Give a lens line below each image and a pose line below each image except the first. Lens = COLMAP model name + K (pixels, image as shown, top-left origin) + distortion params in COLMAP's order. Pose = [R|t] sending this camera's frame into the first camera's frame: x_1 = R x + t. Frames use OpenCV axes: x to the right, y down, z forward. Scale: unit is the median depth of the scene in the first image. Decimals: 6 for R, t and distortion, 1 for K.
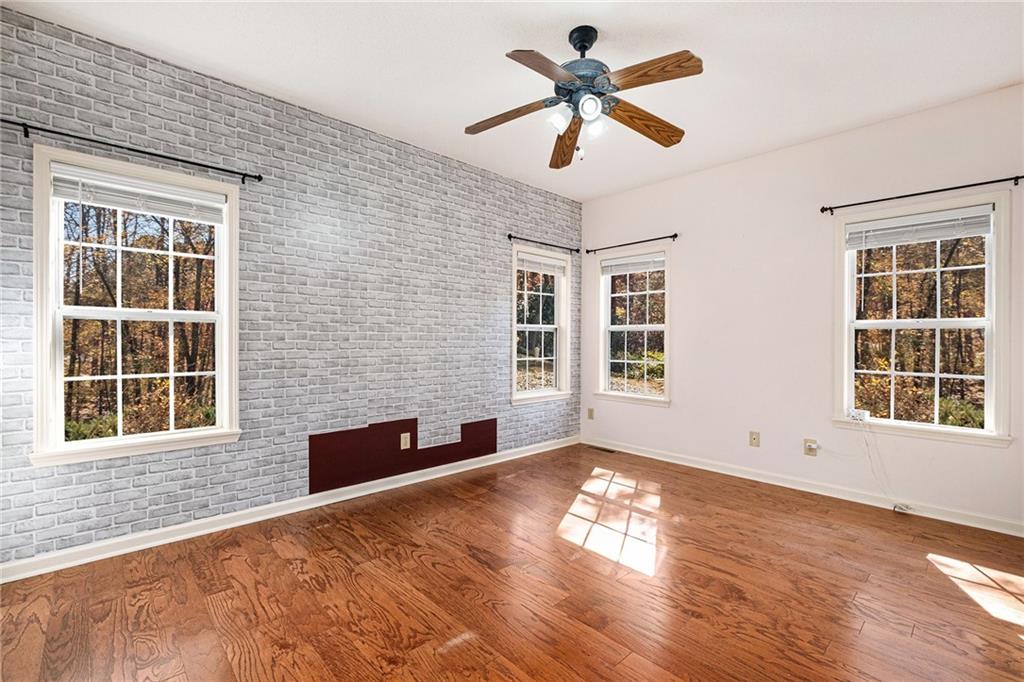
lens RADIAL K [[455.1, 0, 512.0], [0, 455.1, 341.0], [0, 0, 1]] dist [0.000119, 0.000477]
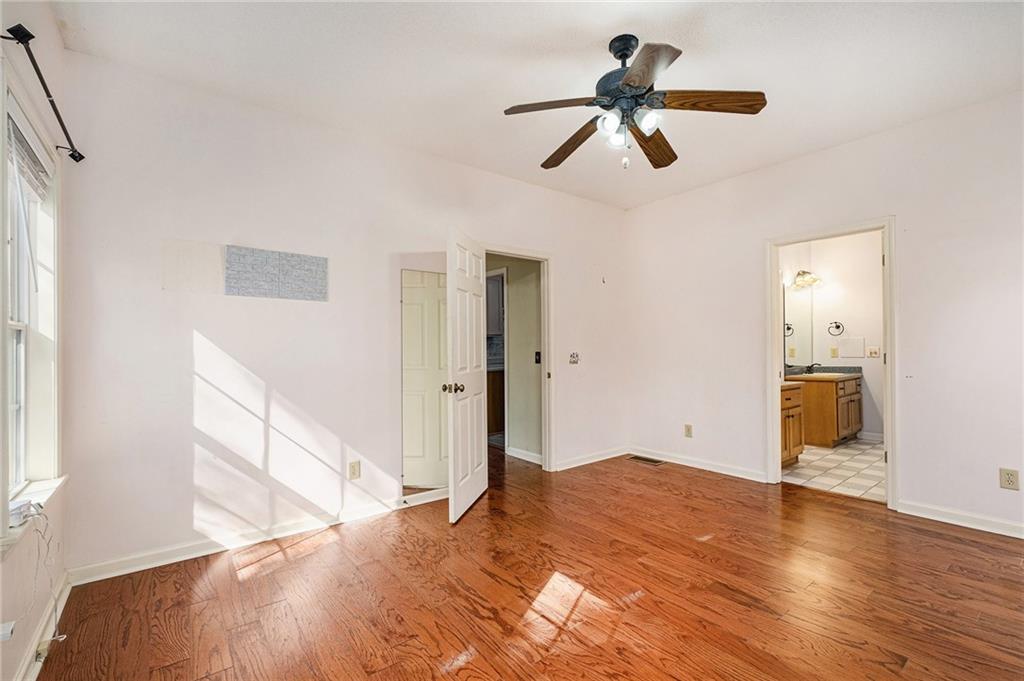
lens RADIAL K [[455.1, 0, 512.0], [0, 455.1, 340.5], [0, 0, 1]] dist [0.000119, 0.000477]
pose [[-0.995901, 0.003734, 0.090367, 0.311981], [0.002597, 0.999916, -0.012696, -0.009040], [-0.090407, -0.012409, -0.995828, 2.010954]]
